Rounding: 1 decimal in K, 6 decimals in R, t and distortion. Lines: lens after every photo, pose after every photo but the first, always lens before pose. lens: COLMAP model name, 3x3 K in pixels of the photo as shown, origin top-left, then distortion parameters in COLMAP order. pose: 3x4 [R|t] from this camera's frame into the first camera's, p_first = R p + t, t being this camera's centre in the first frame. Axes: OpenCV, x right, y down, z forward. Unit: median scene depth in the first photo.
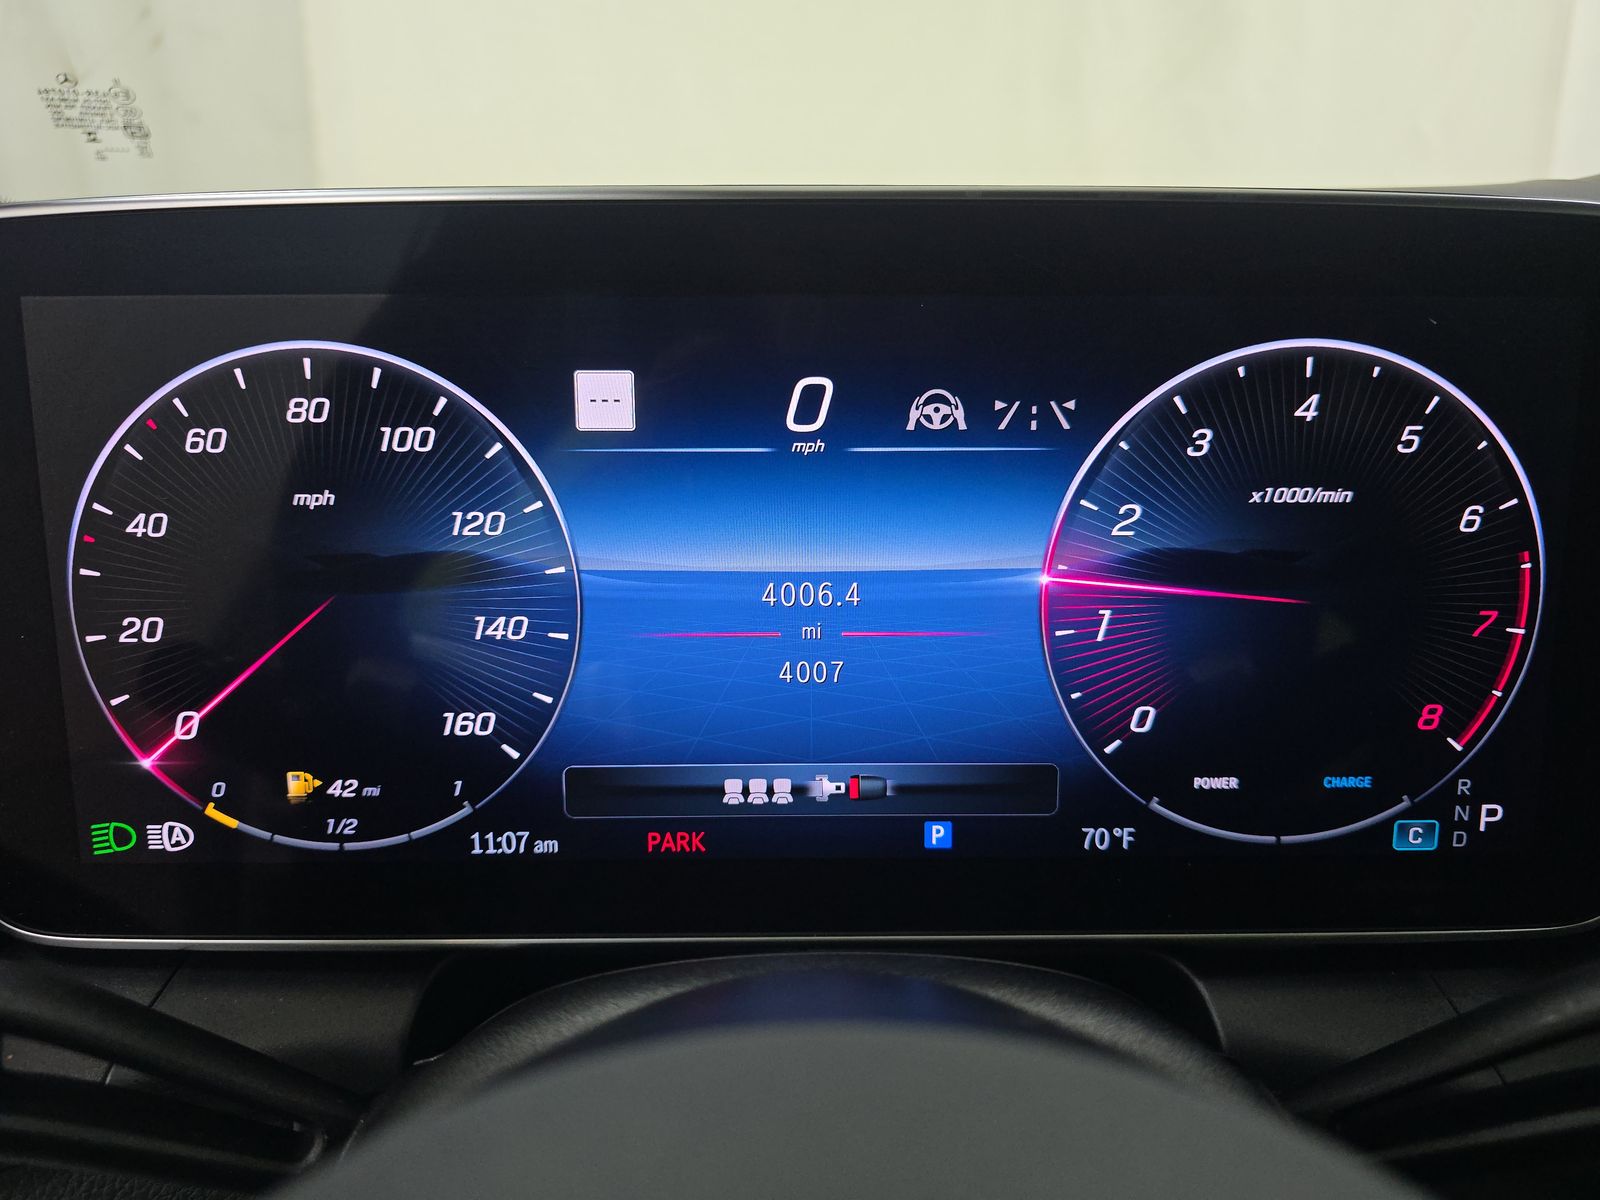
lens RADIAL K [[1080.6, 0, 801.8], [0, 1080.6, 600.2], [0, 0, 1]] dist [0.003719, -0.002344]
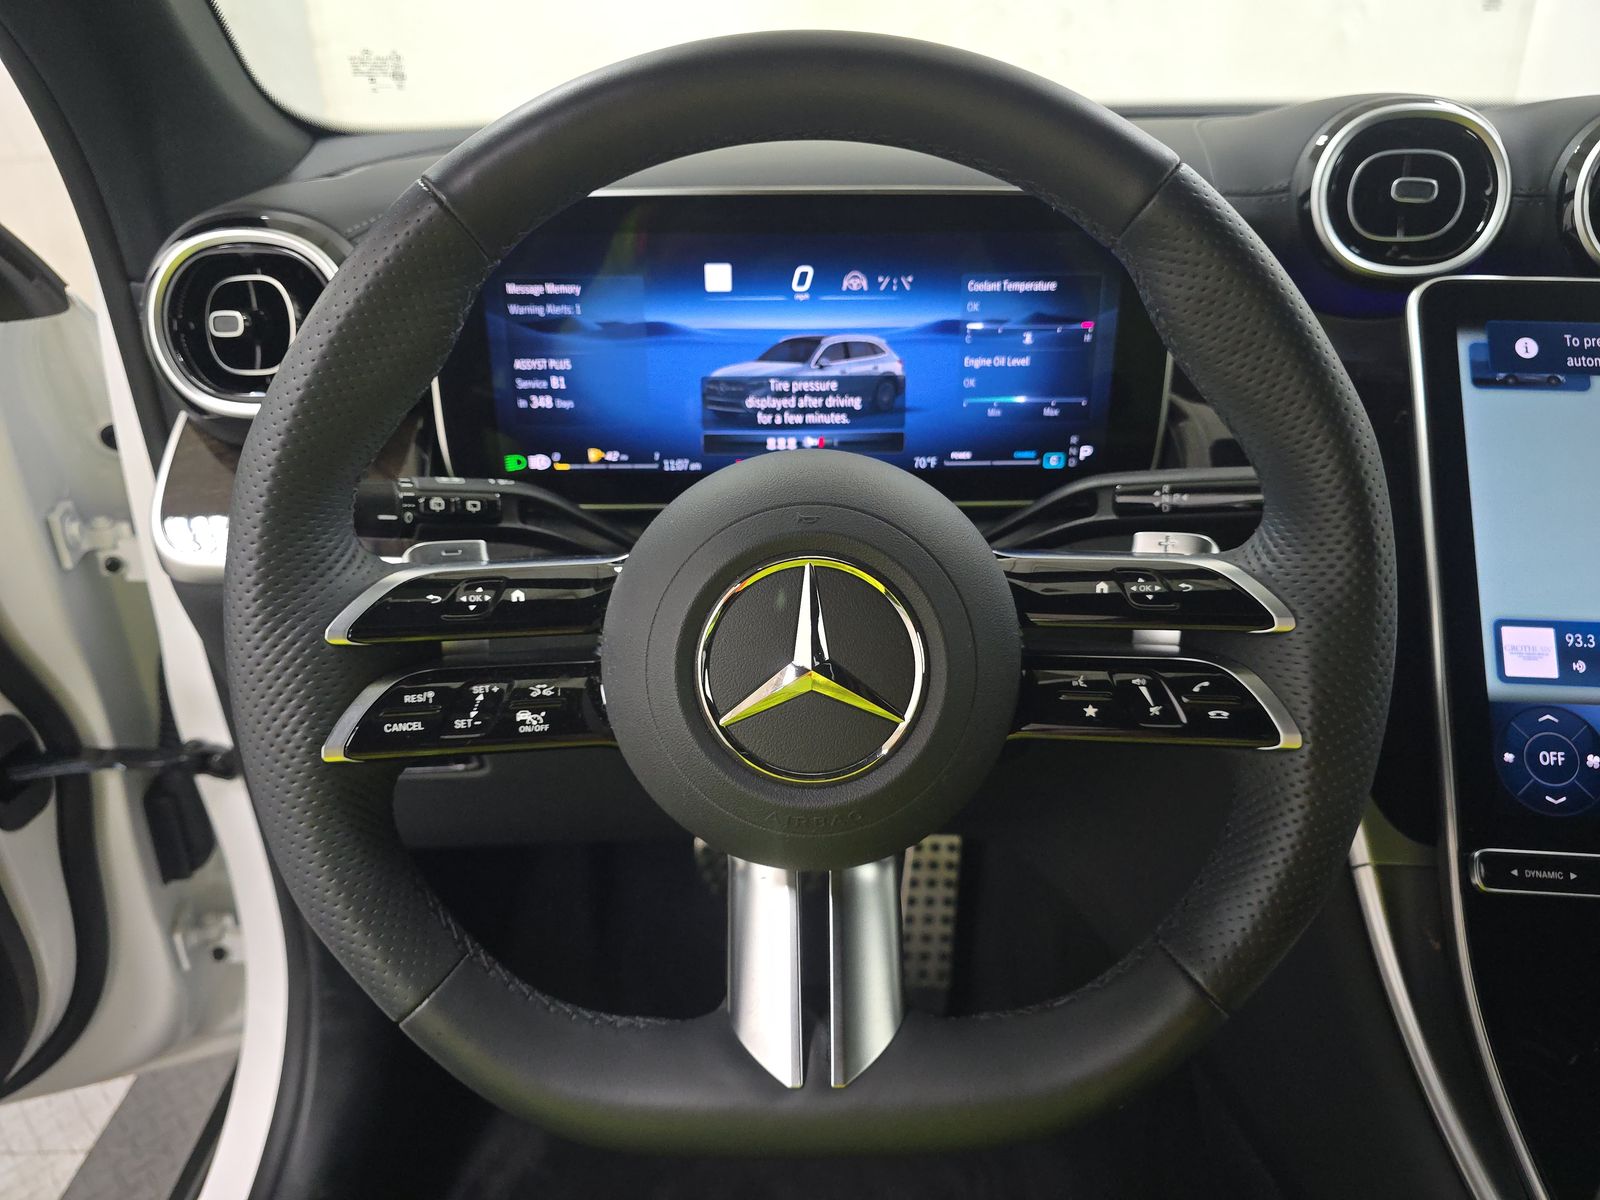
lens RADIAL K [[1080.6, 0, 807.5], [0, 1080.6, 602.9], [0, 0, 1]] dist [0.003719, -0.002344]
pose [[0.999870, -0.006391, 0.014798, -0.021165], [0.003052, 0.976496, 0.215516, 0.005564], [-0.015828, -0.215443, 0.976388, -1.434442]]
